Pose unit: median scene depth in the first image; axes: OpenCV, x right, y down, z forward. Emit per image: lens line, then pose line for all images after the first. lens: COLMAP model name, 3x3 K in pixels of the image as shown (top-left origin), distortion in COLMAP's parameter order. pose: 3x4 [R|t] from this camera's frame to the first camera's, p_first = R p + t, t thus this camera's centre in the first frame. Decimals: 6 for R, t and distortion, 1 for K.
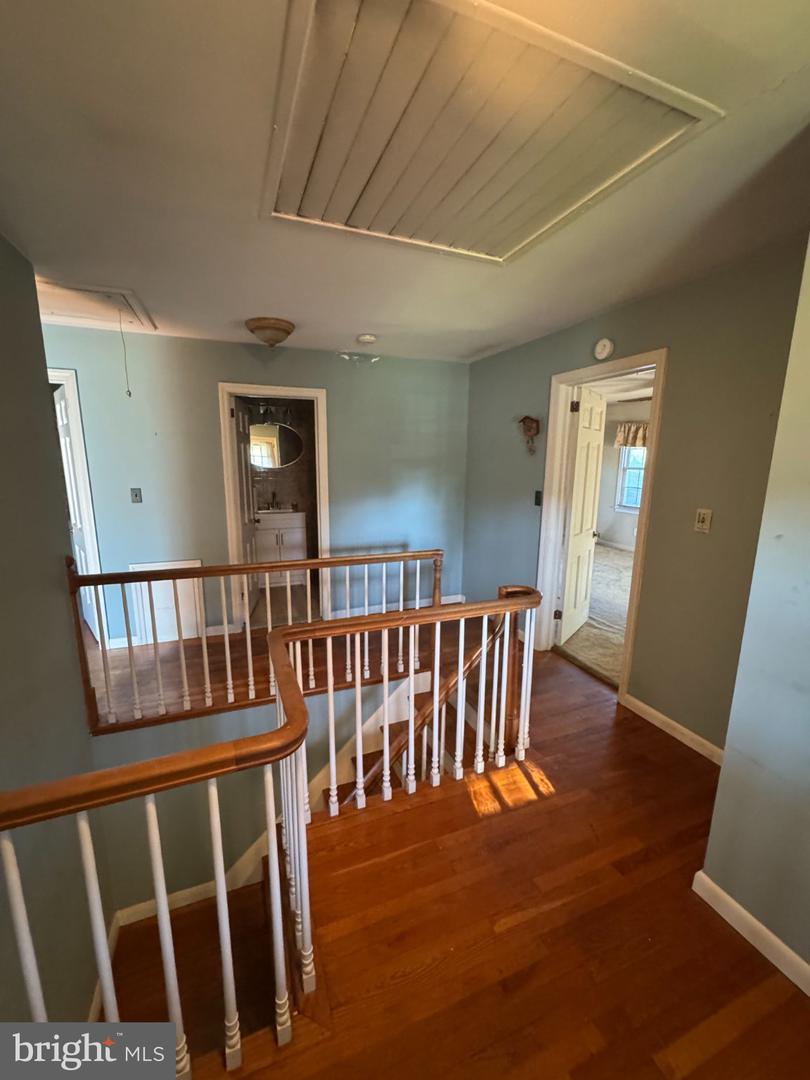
lens RADIAL K [[433.5, 0, 405.0], [0, 433.5, 540.0], [0, 0, 1]] dist [-0.001347, 0.000262]
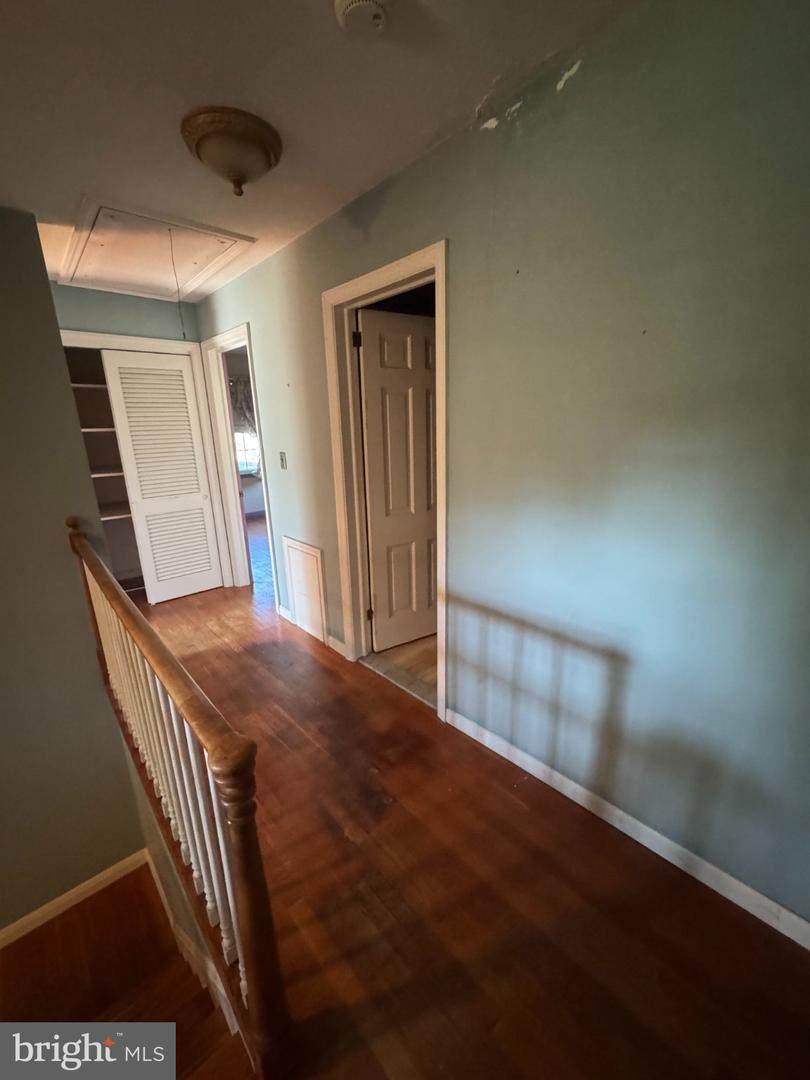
lens RADIAL K [[433.5, 0, 405.0], [0, 433.5, 540.0], [0, 0, 1]] dist [-0.001347, 0.000262]
pose [[0.348042, 0.238416, -0.906656, 0.287799], [-0.135286, 0.969771, 0.203080, -0.154980], [0.927666, 0.051977, 0.369776, 0.896273]]
